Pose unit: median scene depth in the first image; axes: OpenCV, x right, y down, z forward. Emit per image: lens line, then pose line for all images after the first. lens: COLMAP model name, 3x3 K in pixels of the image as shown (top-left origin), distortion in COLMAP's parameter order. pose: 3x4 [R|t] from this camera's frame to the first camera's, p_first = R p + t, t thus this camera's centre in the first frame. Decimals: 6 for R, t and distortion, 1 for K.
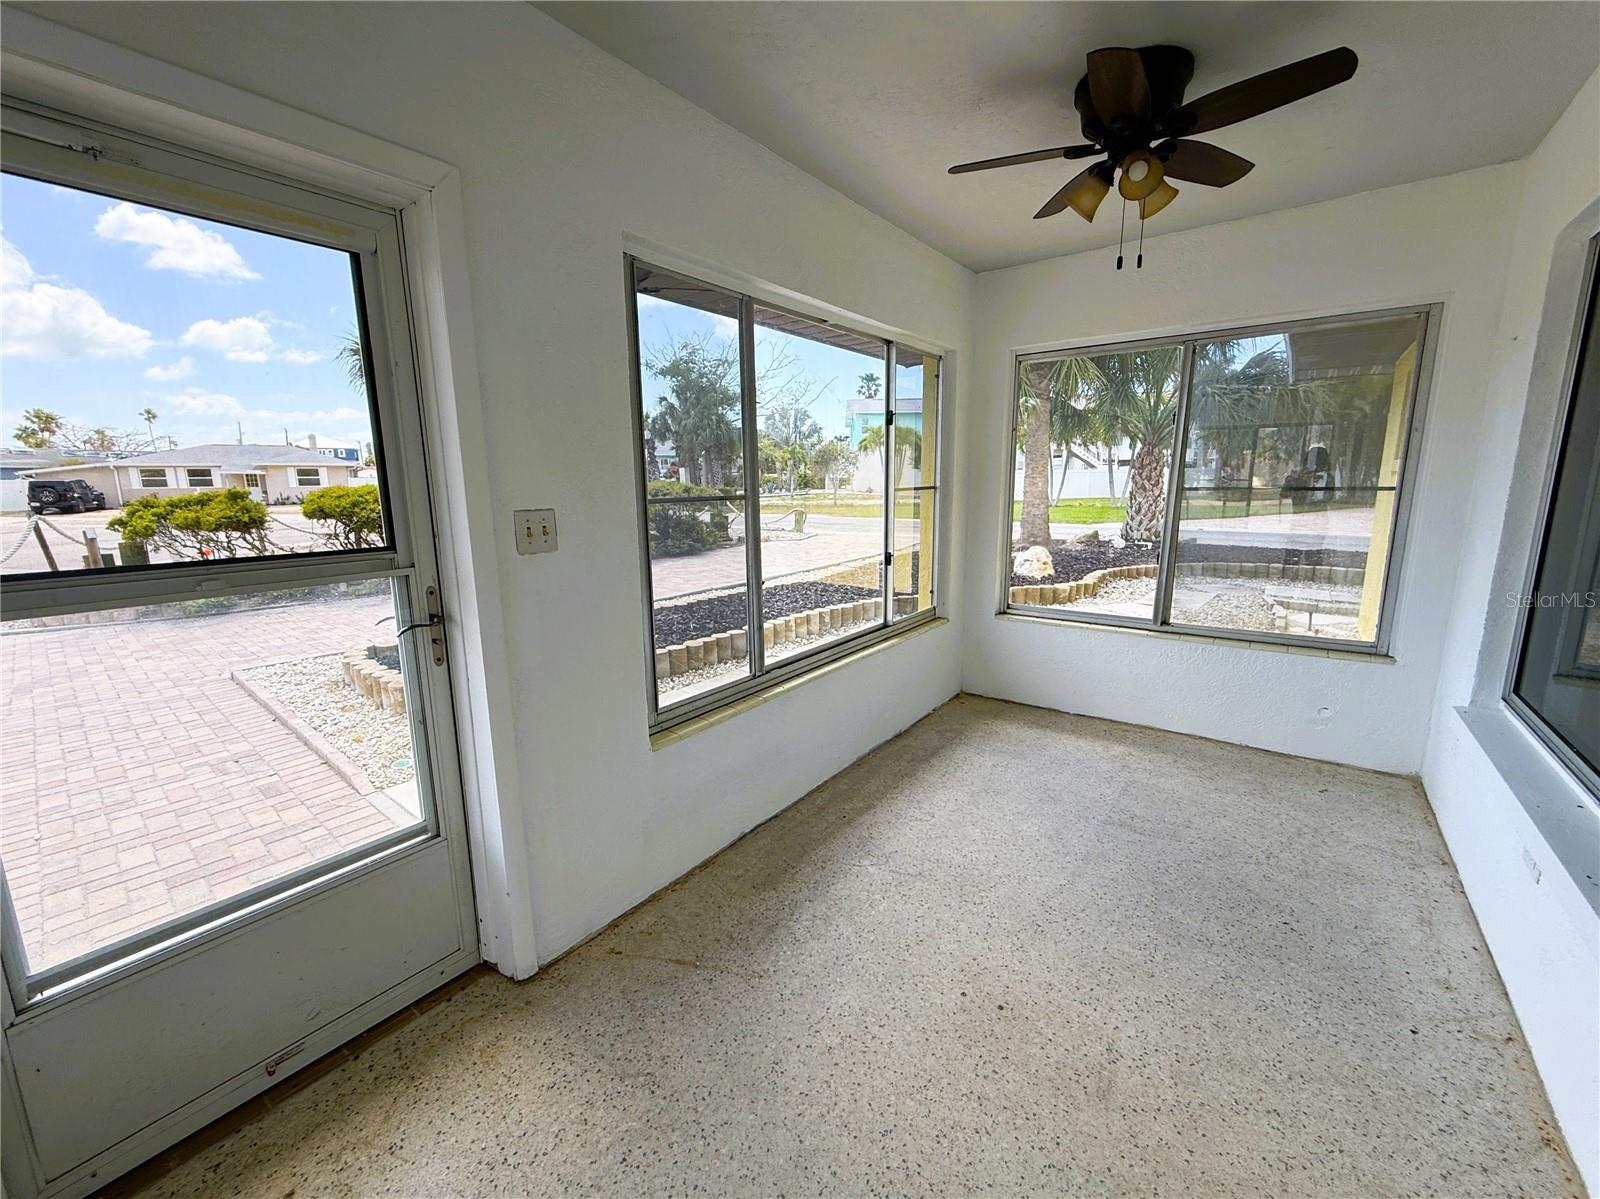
lens RADIAL K [[649.5, 0, 800.0], [0, 649.5, 599.5], [0, 0, 1]] dist [-0.001546, -0.000139]
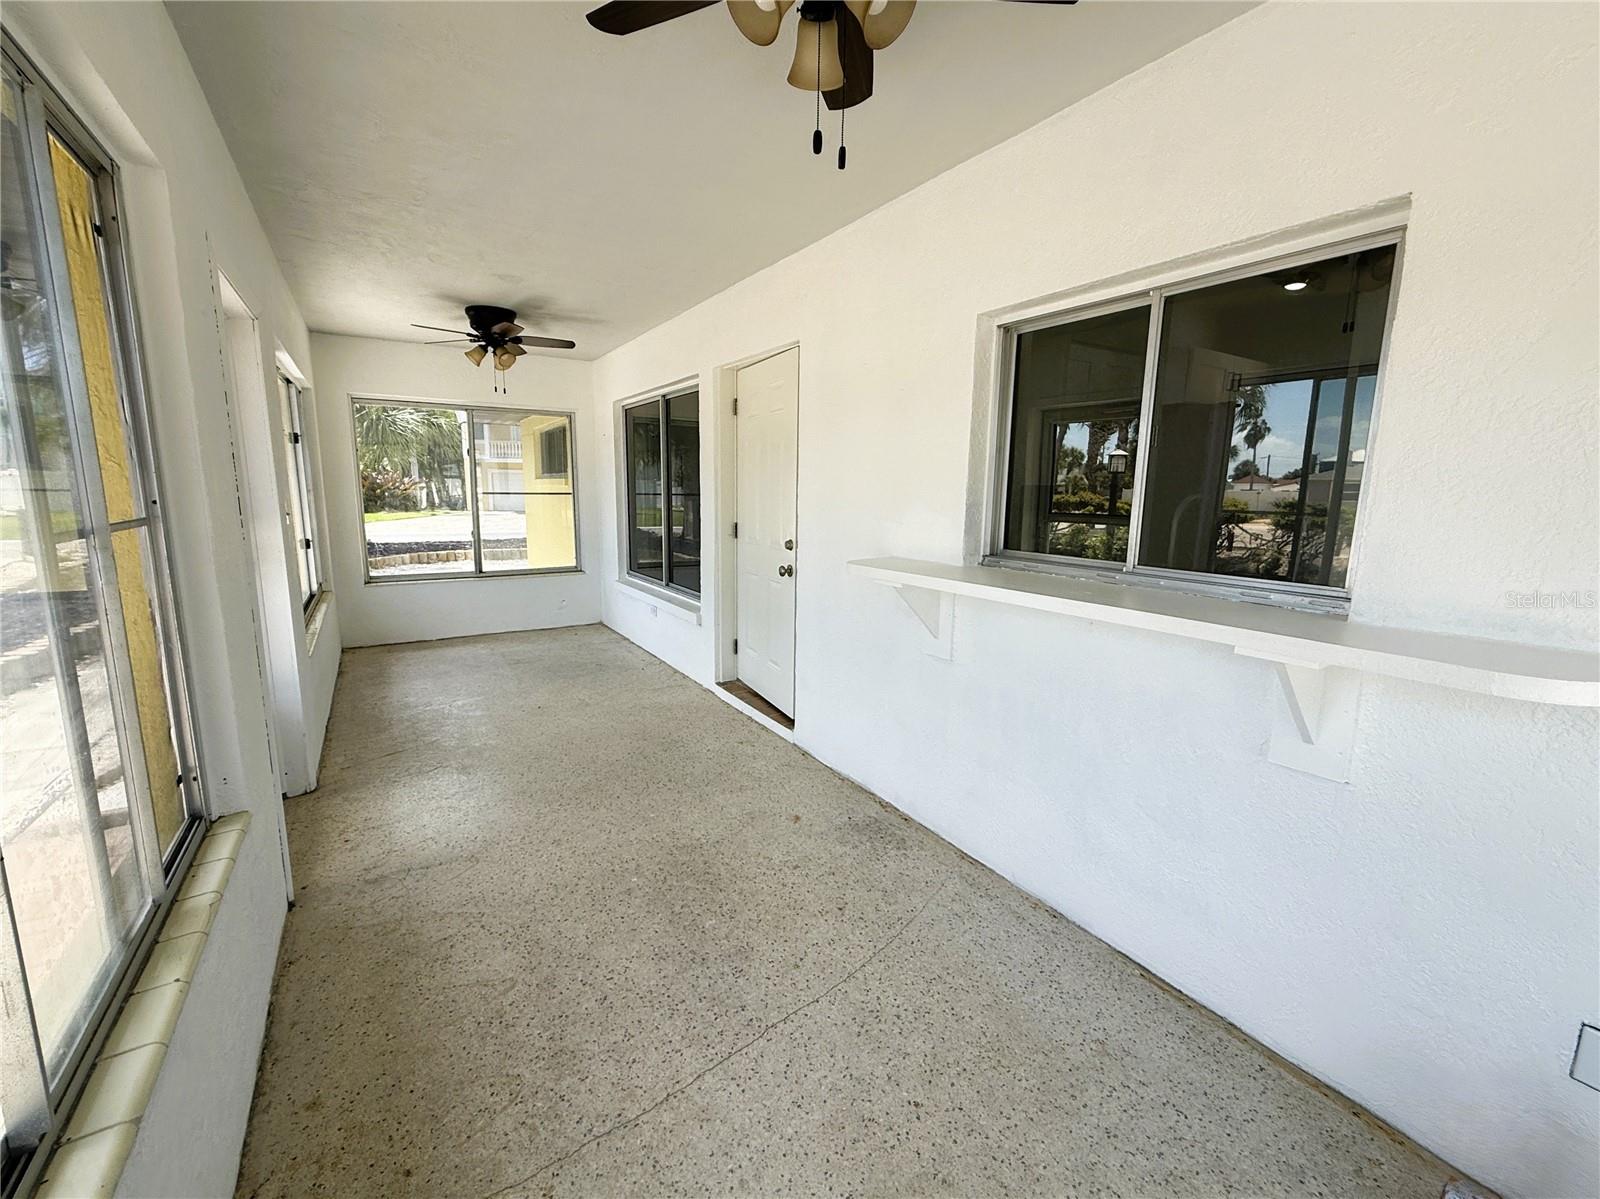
lens RADIAL K [[649.5, 0, 800.0], [0, 649.5, 599.5], [0, 0, 1]] dist [-0.001546, -0.000139]
pose [[0.349975, -0.140948, 0.926095, -0.997134], [0.150465, 0.984237, 0.092935, 0.103278], [-0.924596, 0.106820, 0.365666, -0.532689]]
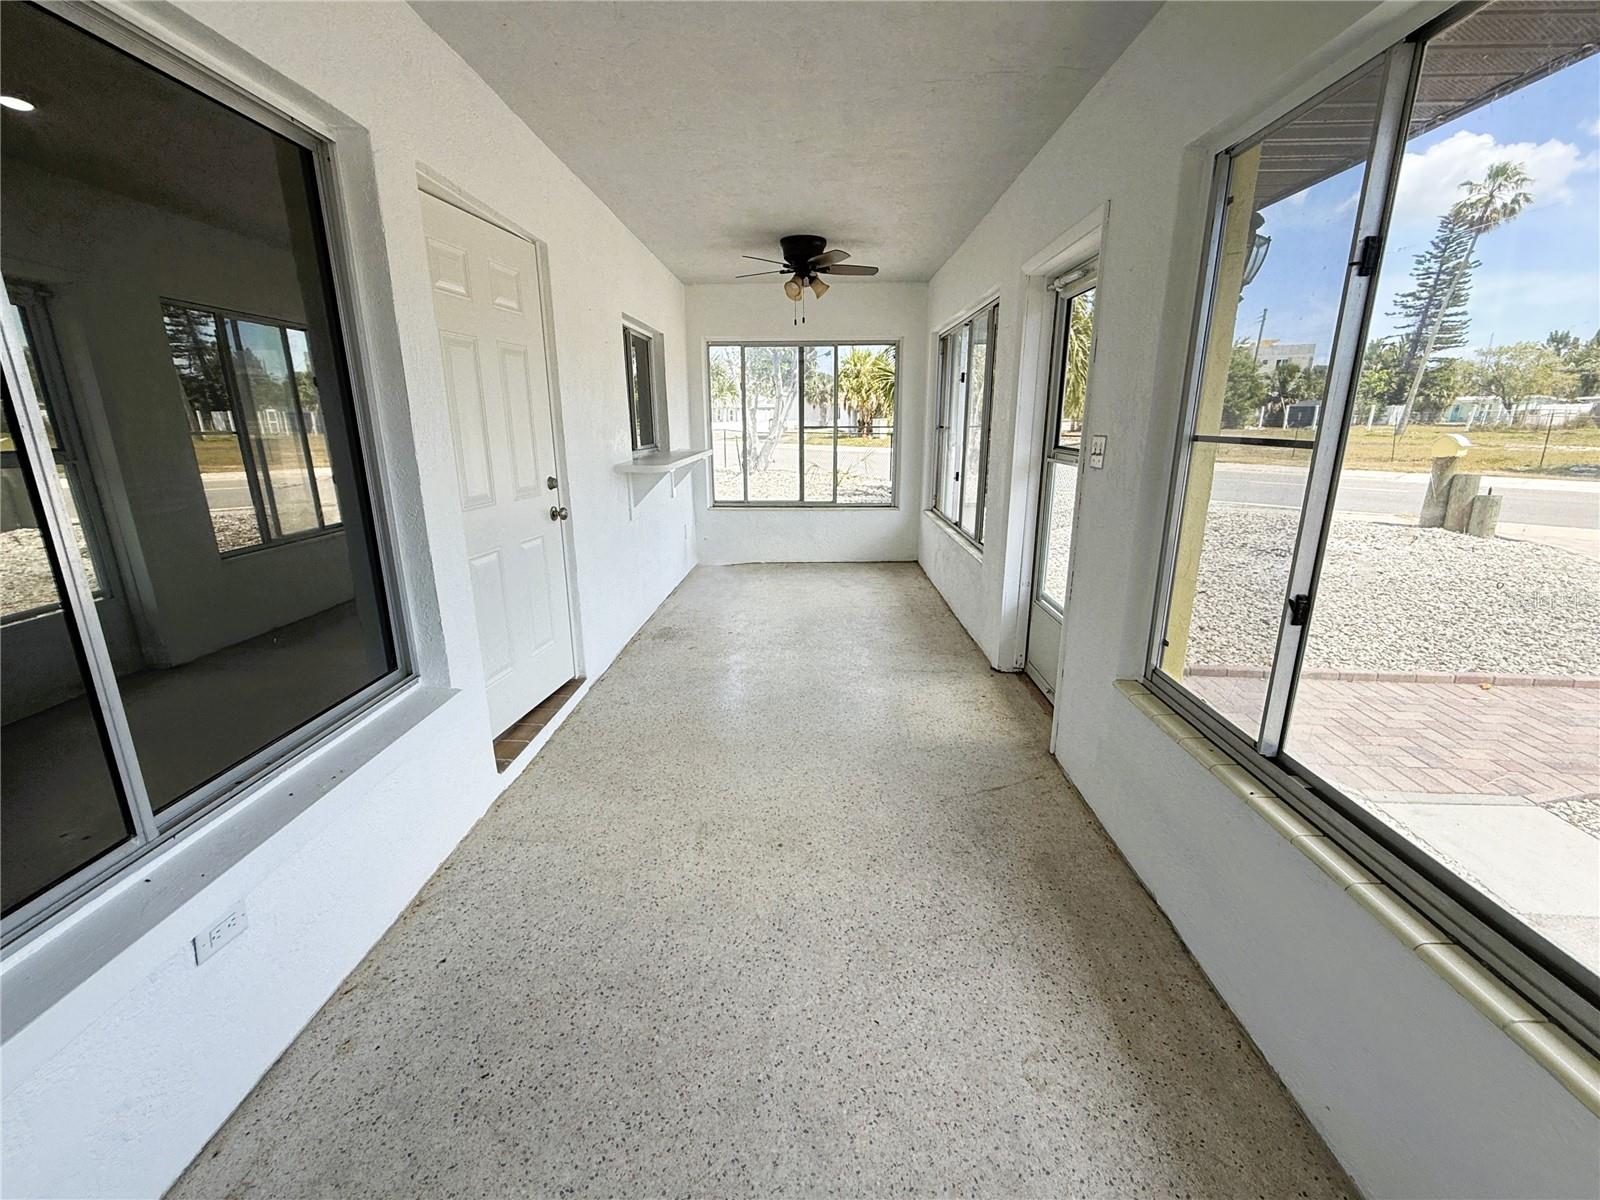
lens RADIAL K [[673.6, 0, 784.5], [0, 673.6, 595.1], [0, 0, 1]] dist [-0.002244, -0.000176]
pose [[-0.827477, 0.159499, -0.538369, 0.609635], [-0.086997, 0.910810, 0.403555, -0.225126], [0.554719, 0.380769, -0.739799, 1.170791]]
